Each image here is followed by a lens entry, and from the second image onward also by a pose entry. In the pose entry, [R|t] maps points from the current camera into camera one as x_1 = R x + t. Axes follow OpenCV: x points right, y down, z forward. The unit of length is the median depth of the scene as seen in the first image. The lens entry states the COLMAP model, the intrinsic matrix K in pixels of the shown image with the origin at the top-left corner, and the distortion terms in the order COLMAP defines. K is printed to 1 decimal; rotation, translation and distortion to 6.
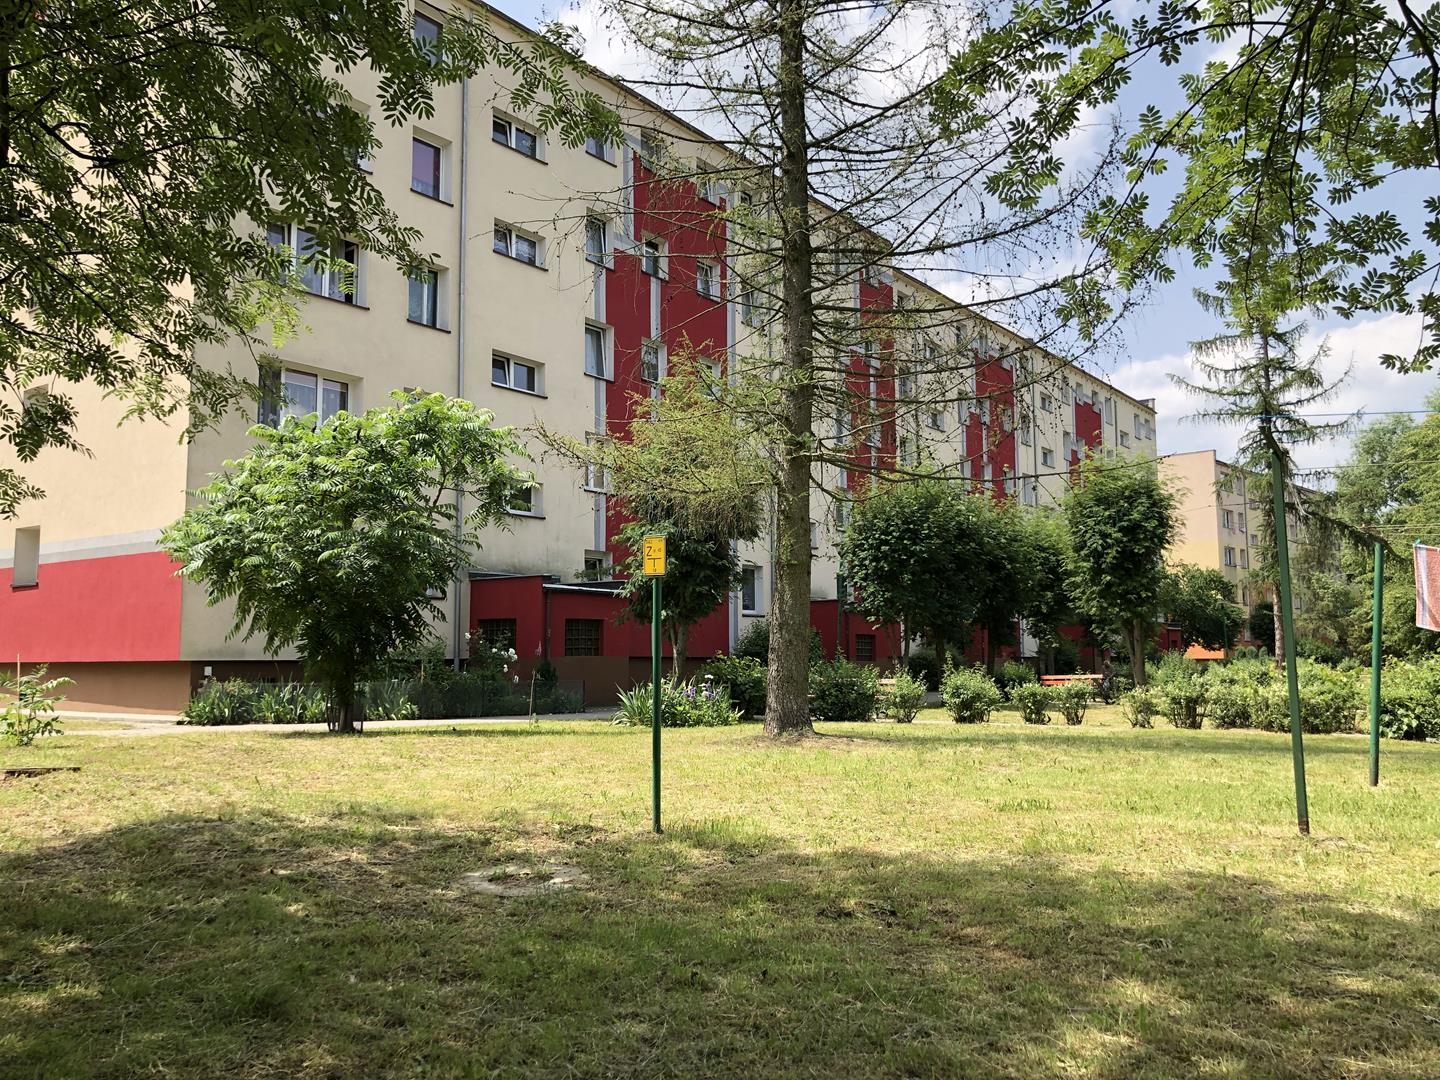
lens RADIAL K [[1177.7, 0, 720.0], [0, 1177.7, 540.0], [0, 0, 1]] dist [0.028603, -0.011719]
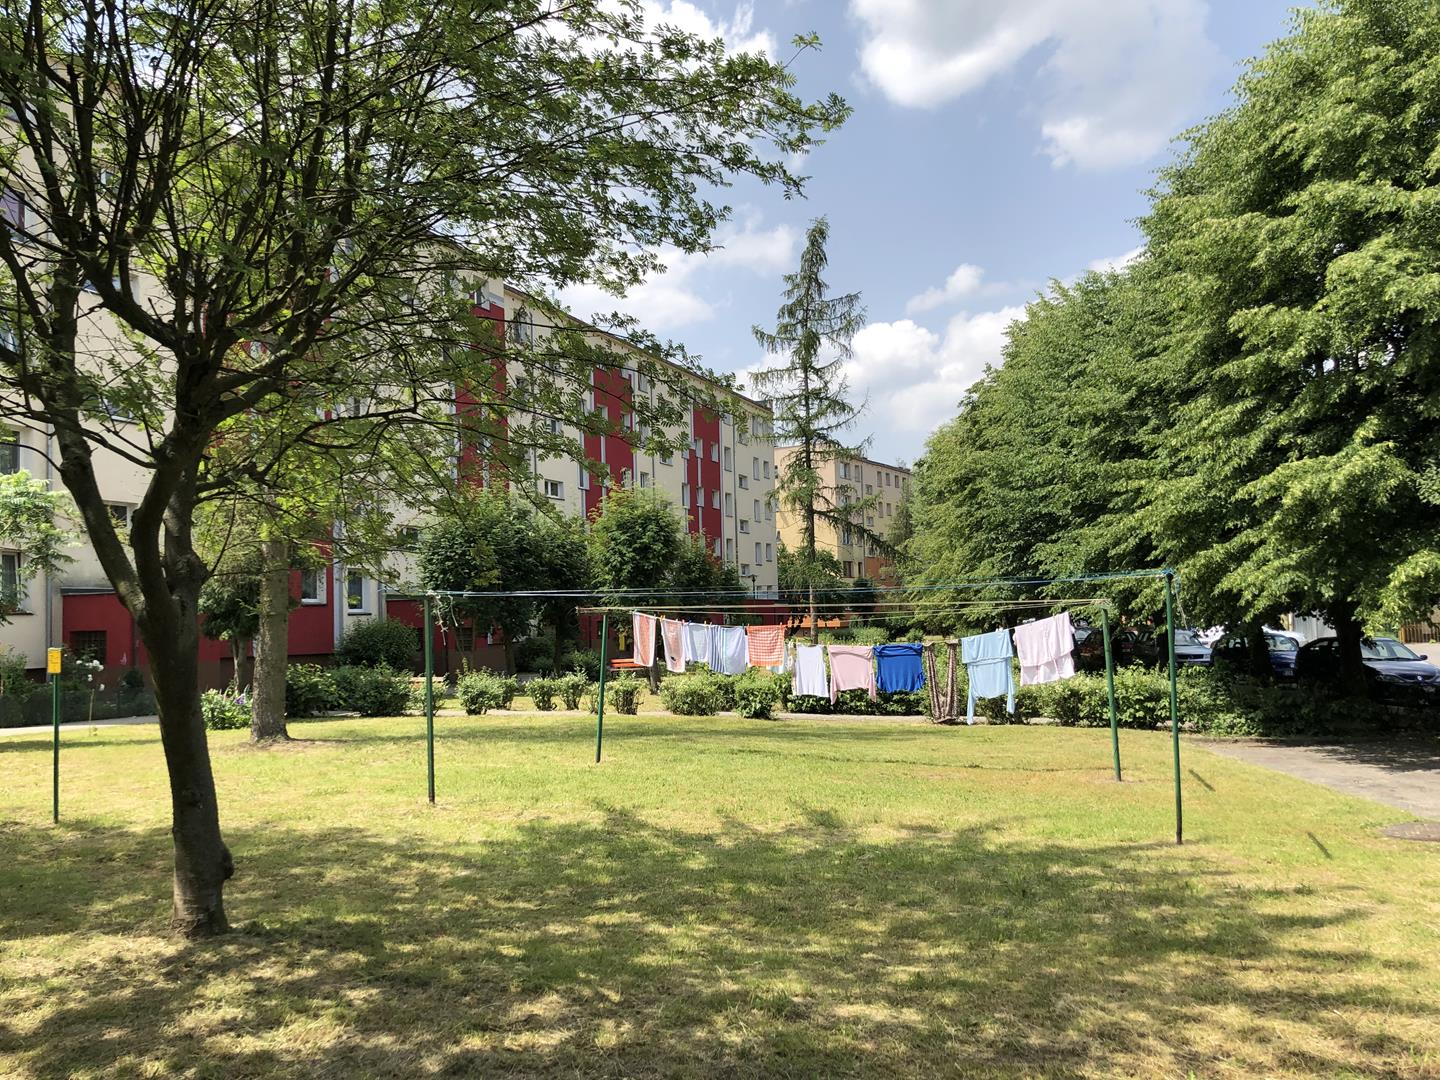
lens RADIAL K [[1188.2, 0, 719.5], [0, 1188.2, 600.3], [0, 0, 1]] dist [0.031094, -0.003417]
pose [[0.971336, -0.016067, 0.237165, 0.126303], [-0.004083, 0.996438, 0.084230, -0.061383], [-0.237674, -0.082784, 0.967811, -0.240980]]
